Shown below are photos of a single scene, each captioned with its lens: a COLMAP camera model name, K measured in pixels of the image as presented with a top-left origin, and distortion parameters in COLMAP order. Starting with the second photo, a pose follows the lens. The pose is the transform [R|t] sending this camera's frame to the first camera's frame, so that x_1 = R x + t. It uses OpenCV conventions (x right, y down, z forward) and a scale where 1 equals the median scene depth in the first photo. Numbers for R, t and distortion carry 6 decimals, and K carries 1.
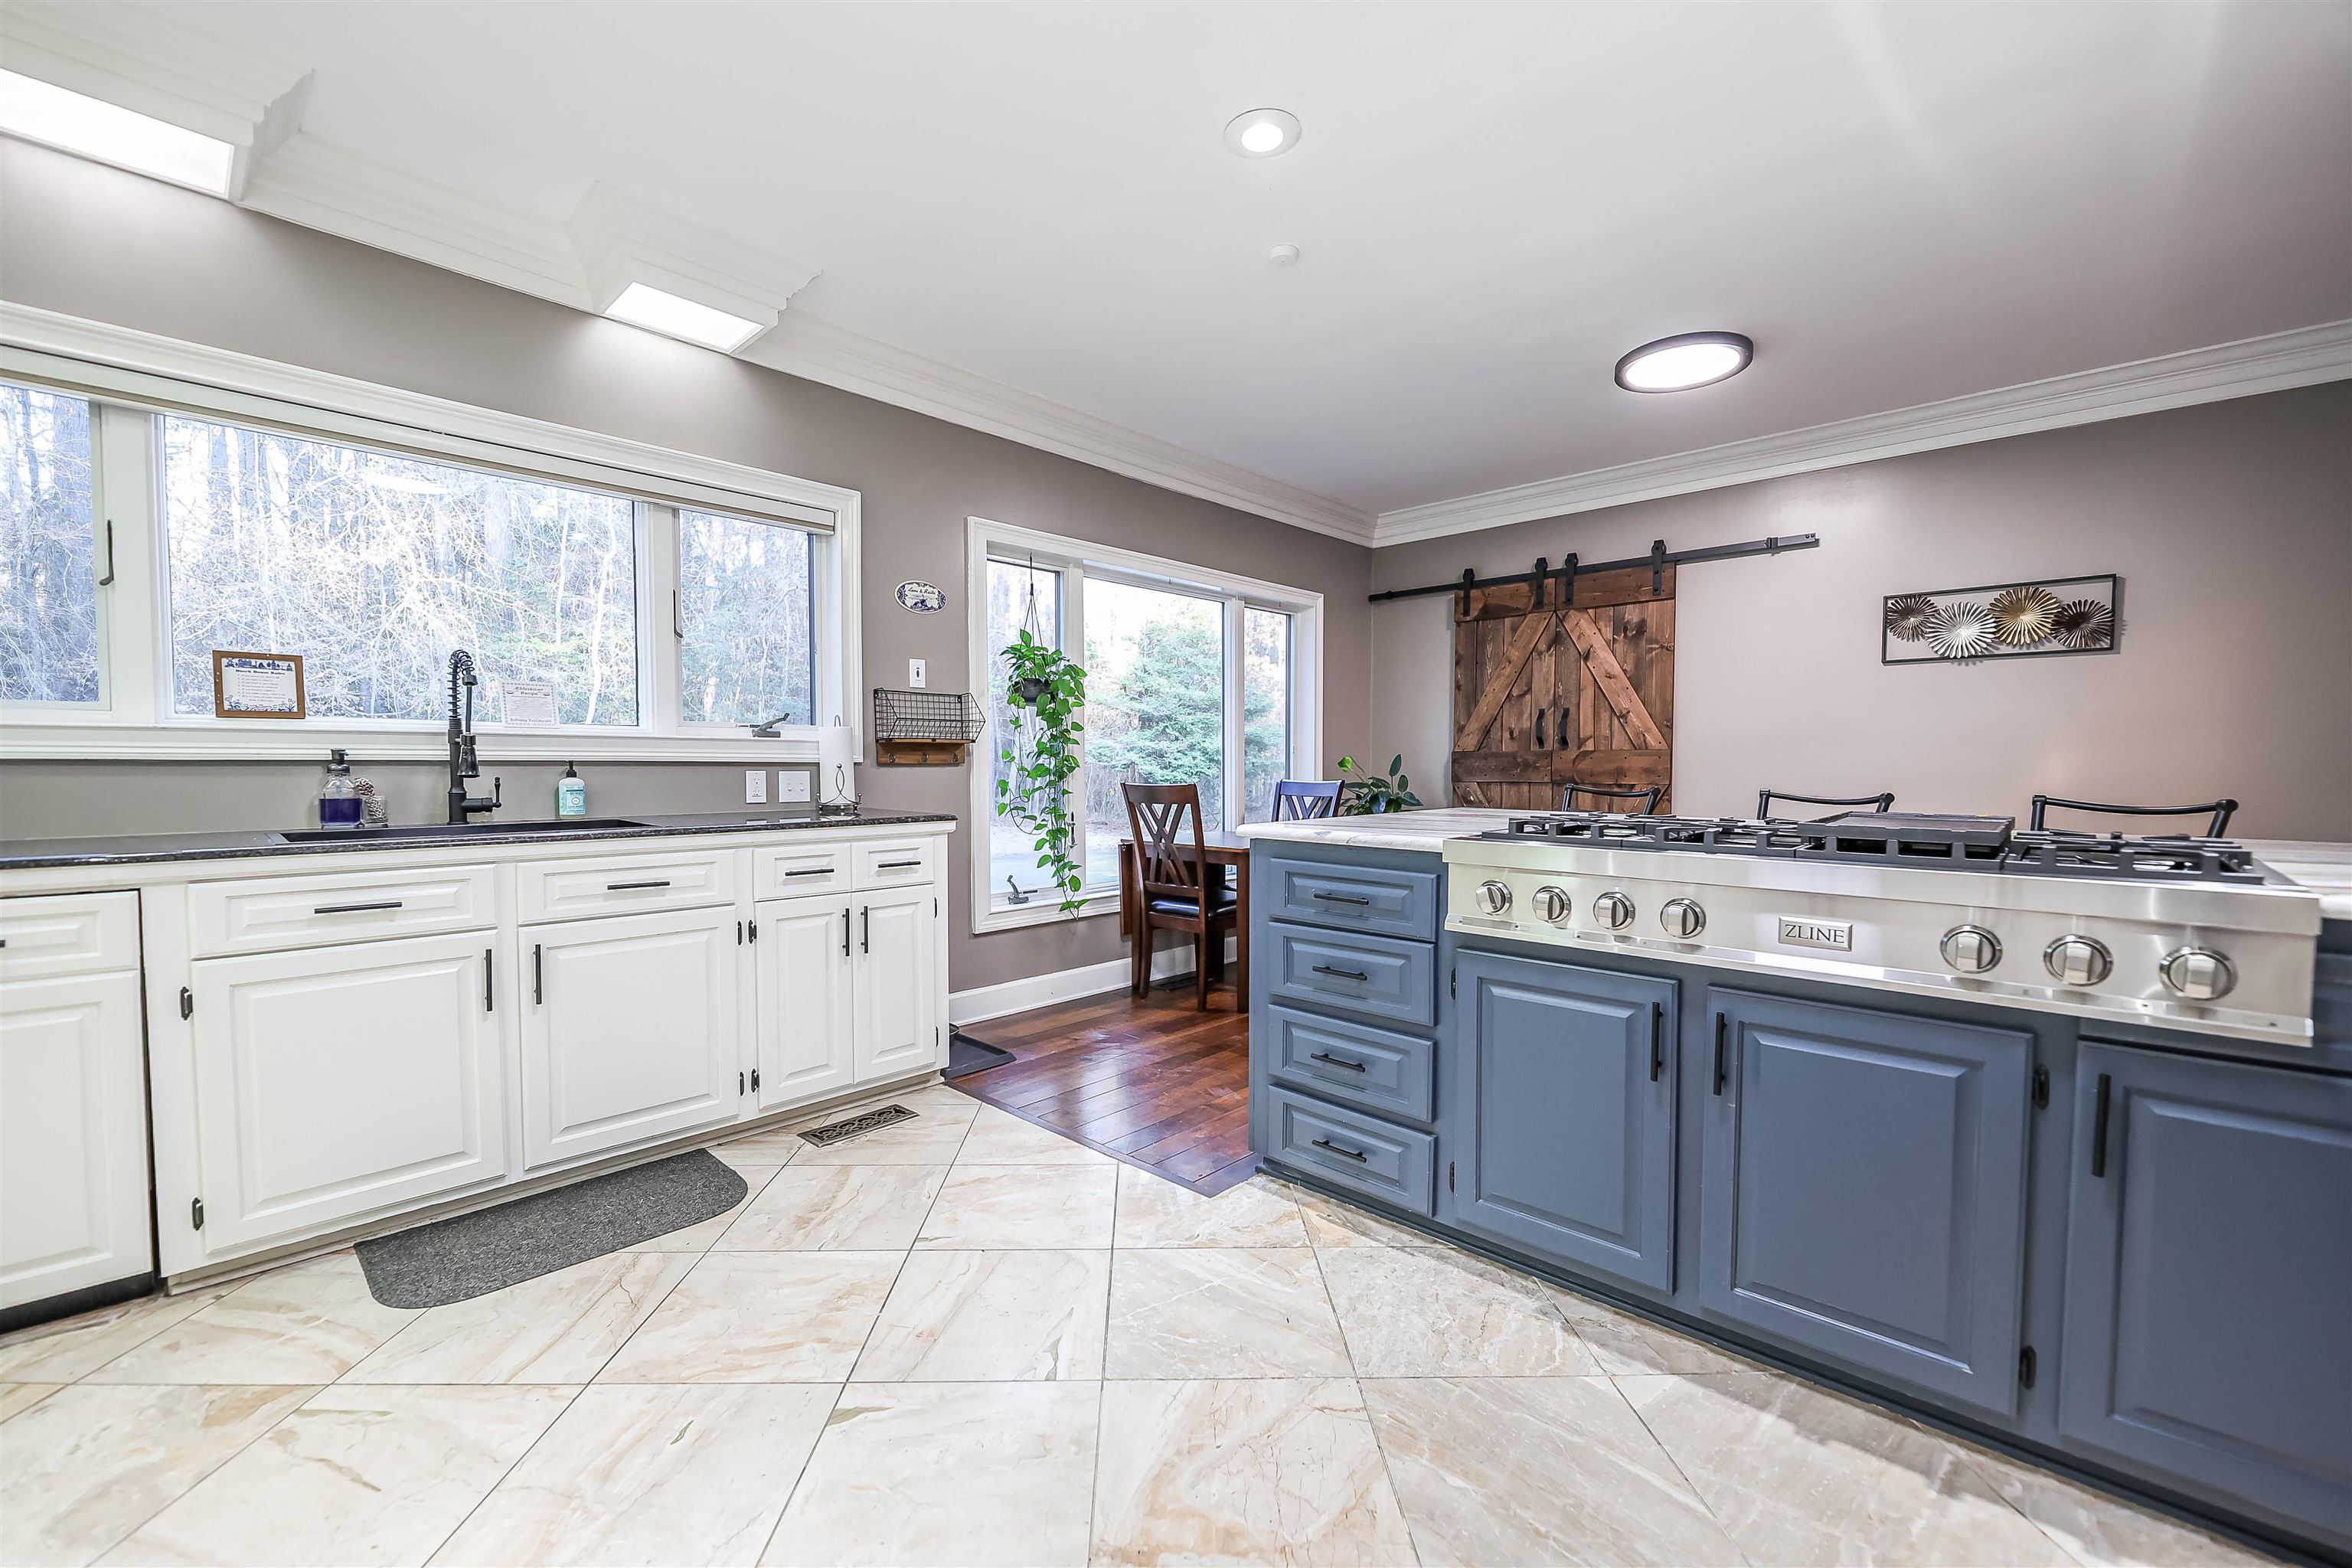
lens RADIAL K [[945.0, 0, 1167.7], [0, 945.0, 799.6], [0, 0, 1]] dist [-0.000468, -0.002578]
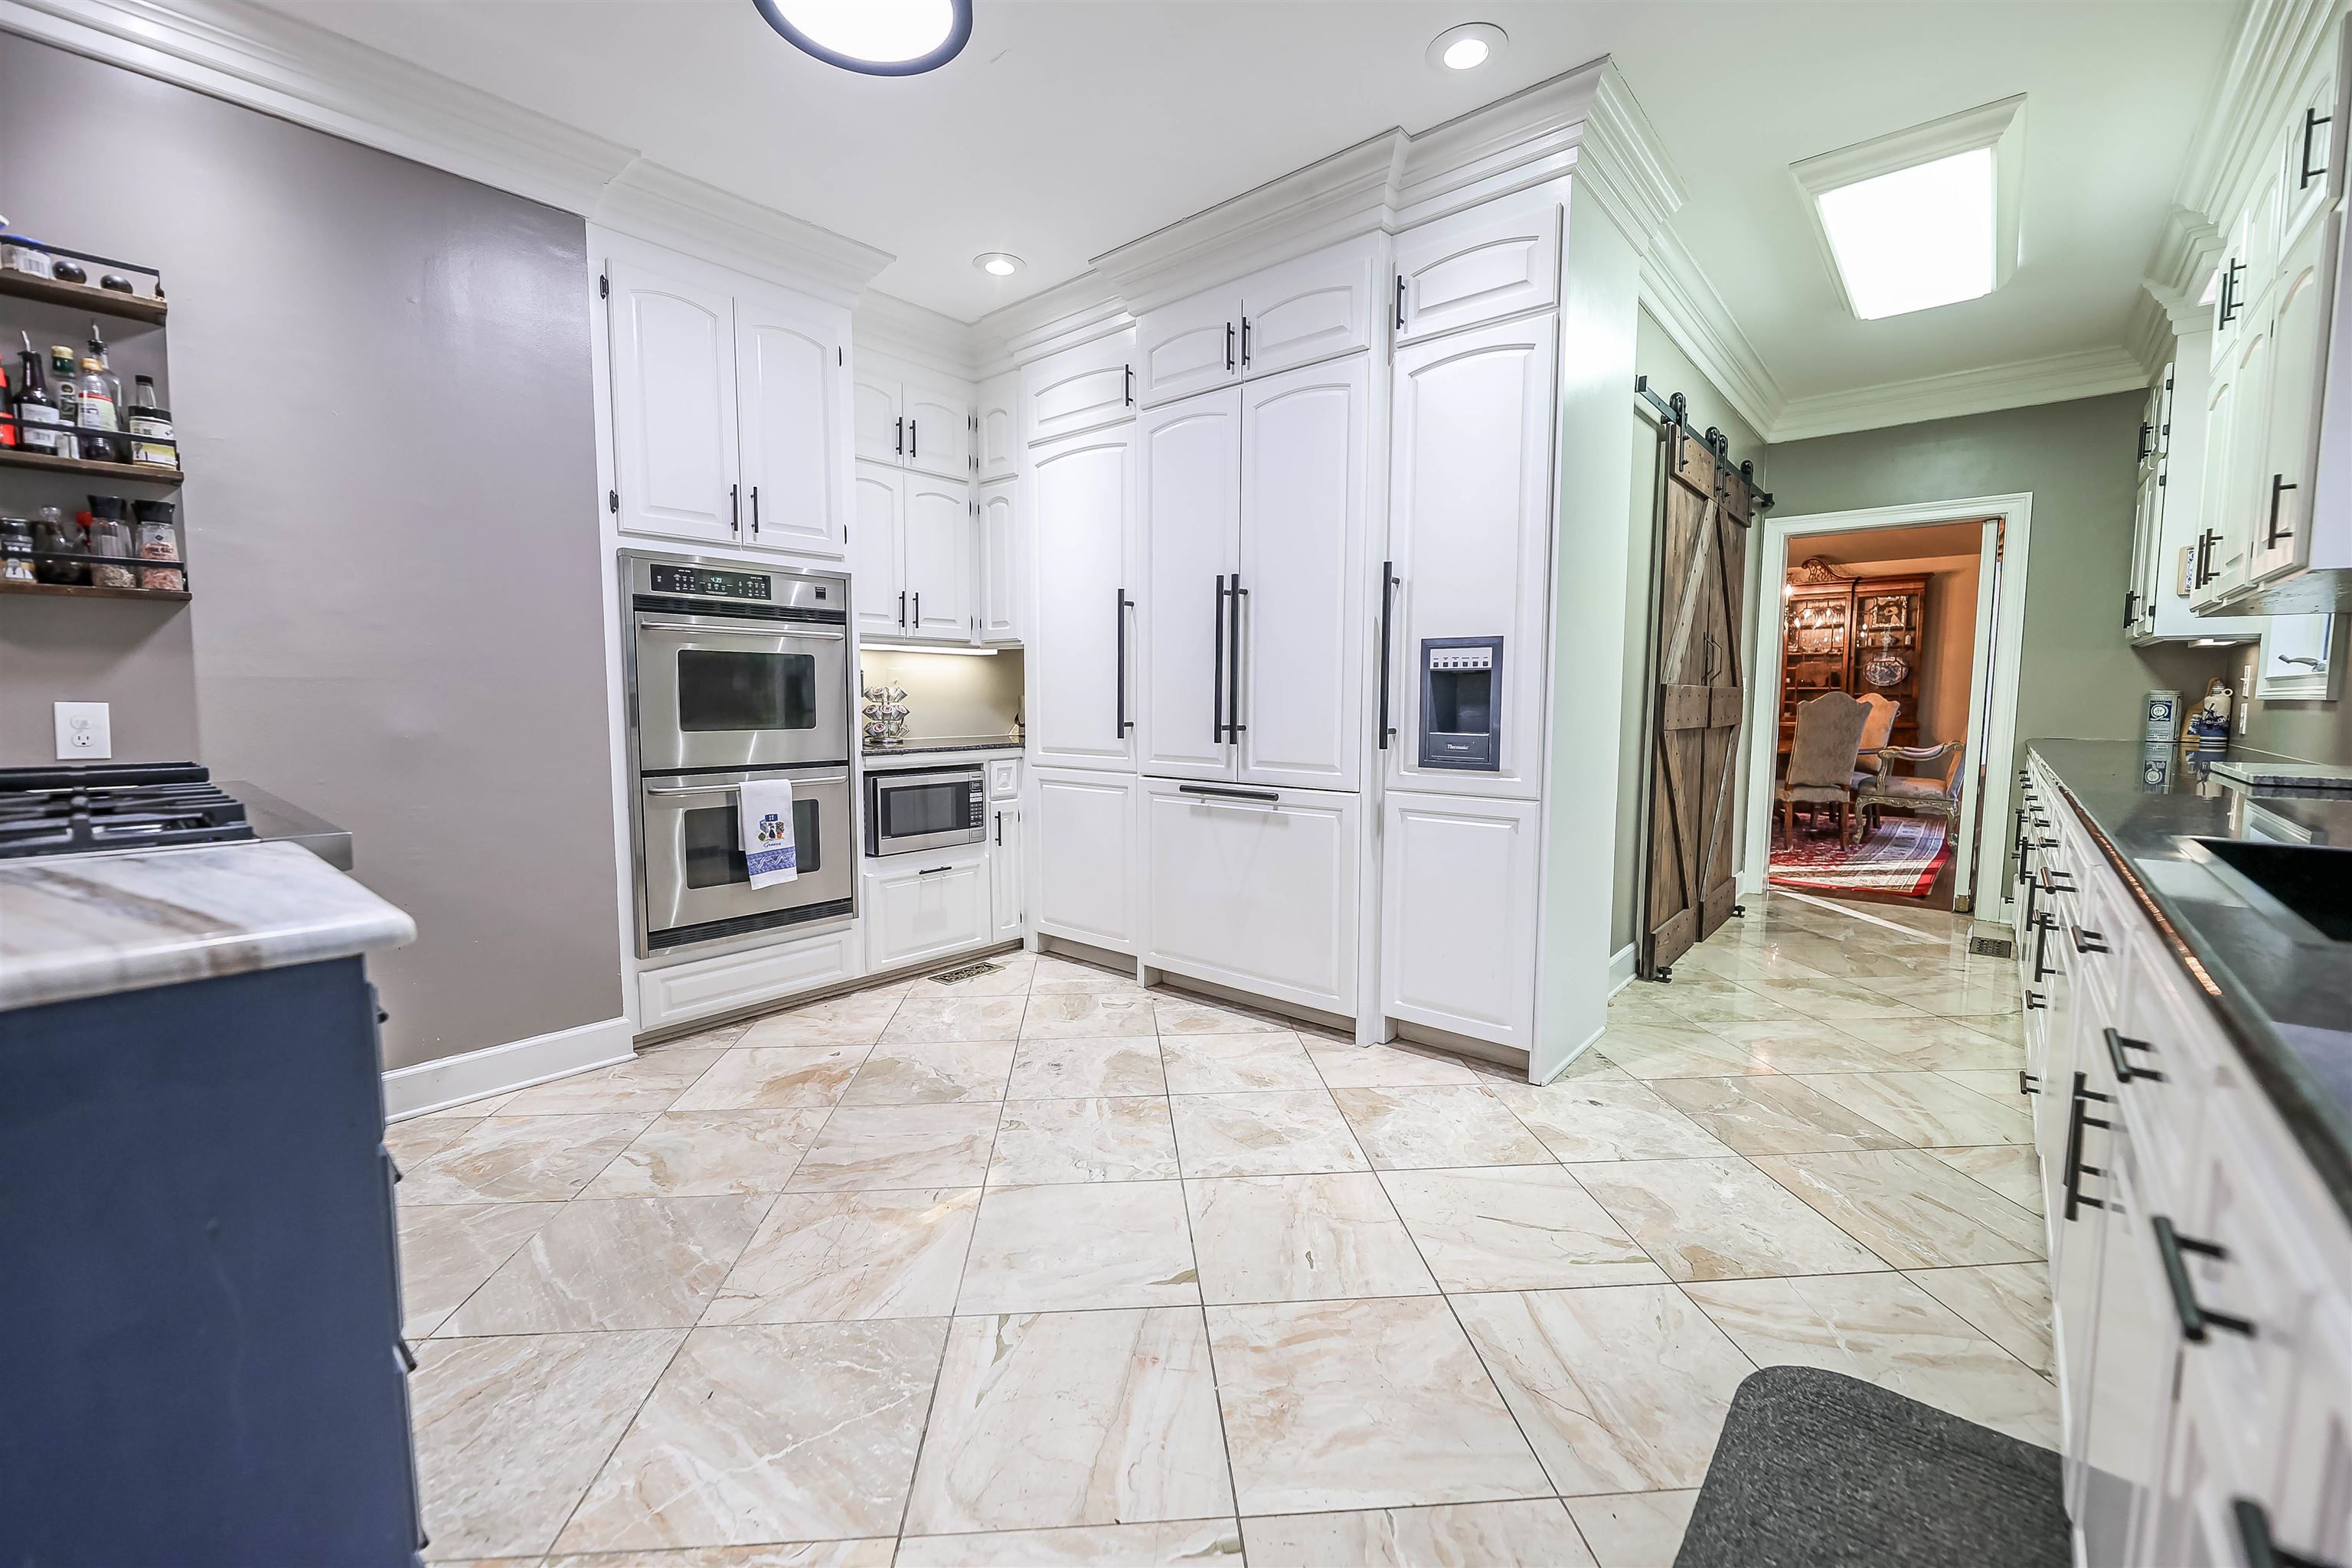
lens RADIAL K [[945.0, 0, 1166.8], [0, 945.0, 783.7], [0, 0, 1]] dist [-0.000468, -0.002578]
pose [[-0.998830, 0.001457, -0.048335, -0.169880], [-0.004927, 0.991278, 0.131693, -0.059040], [0.048105, 0.131777, -0.990111, 1.316998]]
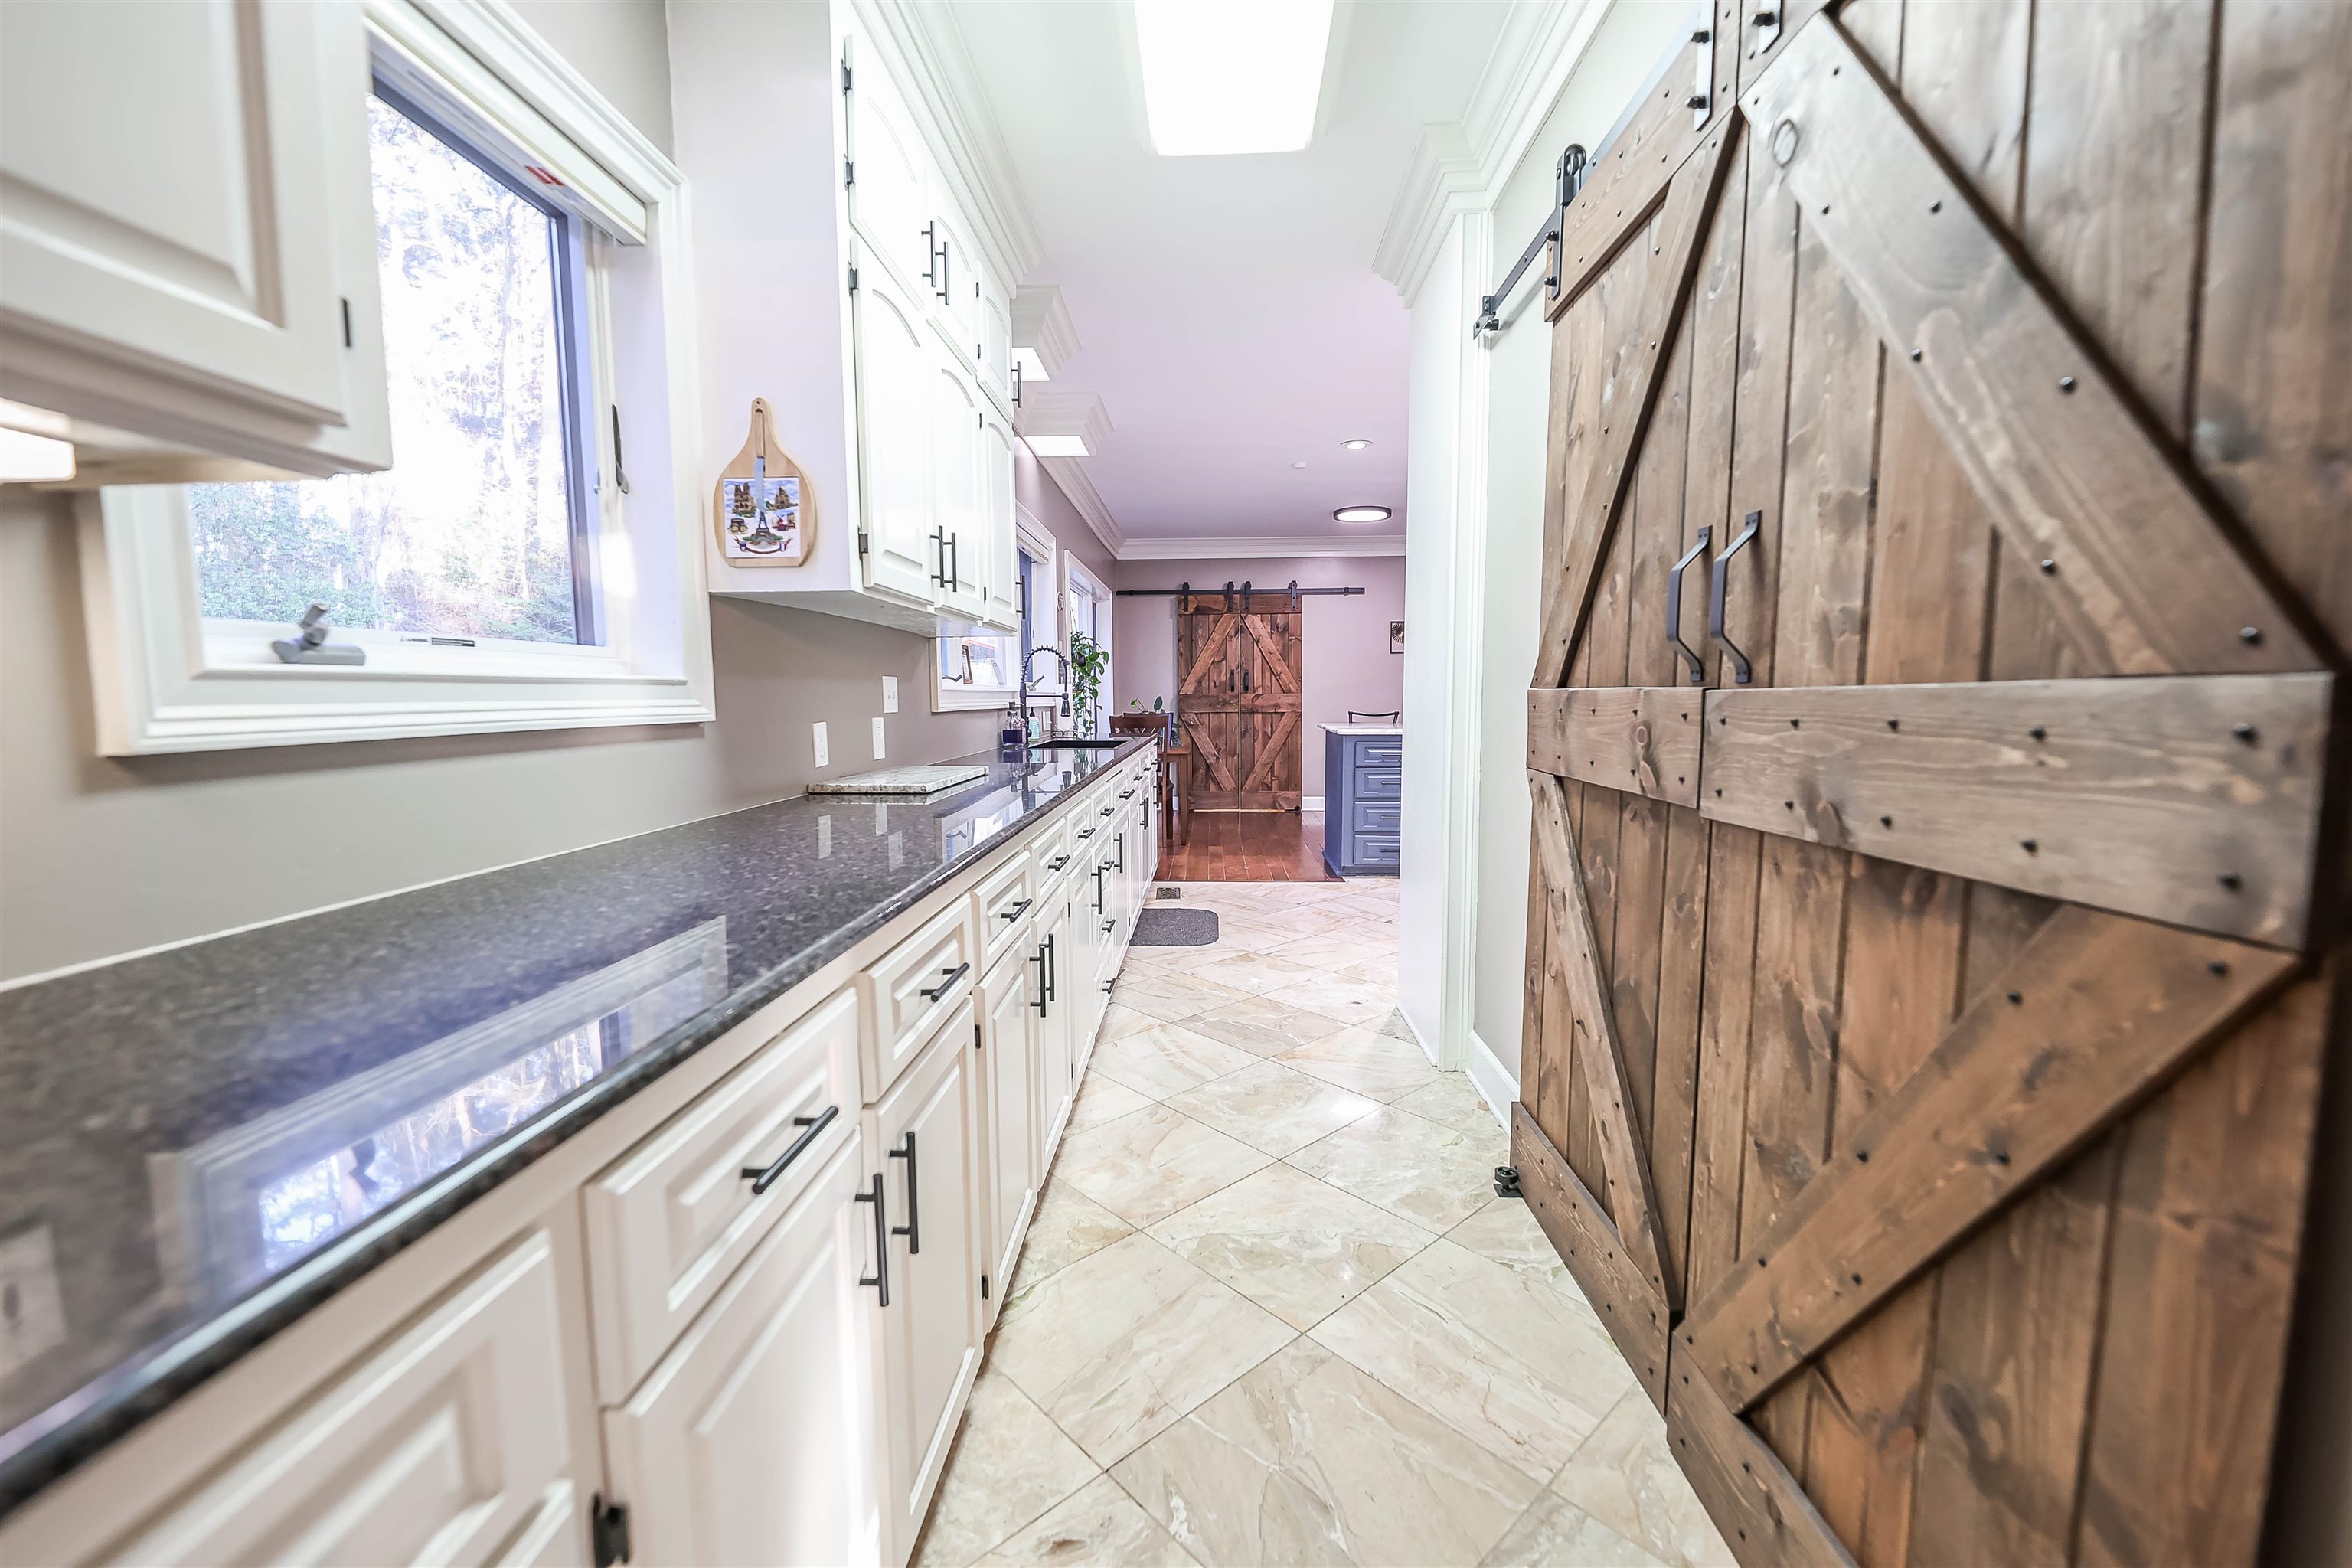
lens RADIAL K [[945.0, 0, 1166.7], [0, 945.0, 781.1], [0, 0, 1]] dist [-0.000468, -0.002578]
pose [[0.758275, -0.065007, 0.648686, -1.804868], [0.033472, 0.997586, 0.060844, -0.003279], [-0.651075, -0.024423, 0.758620, -0.525025]]
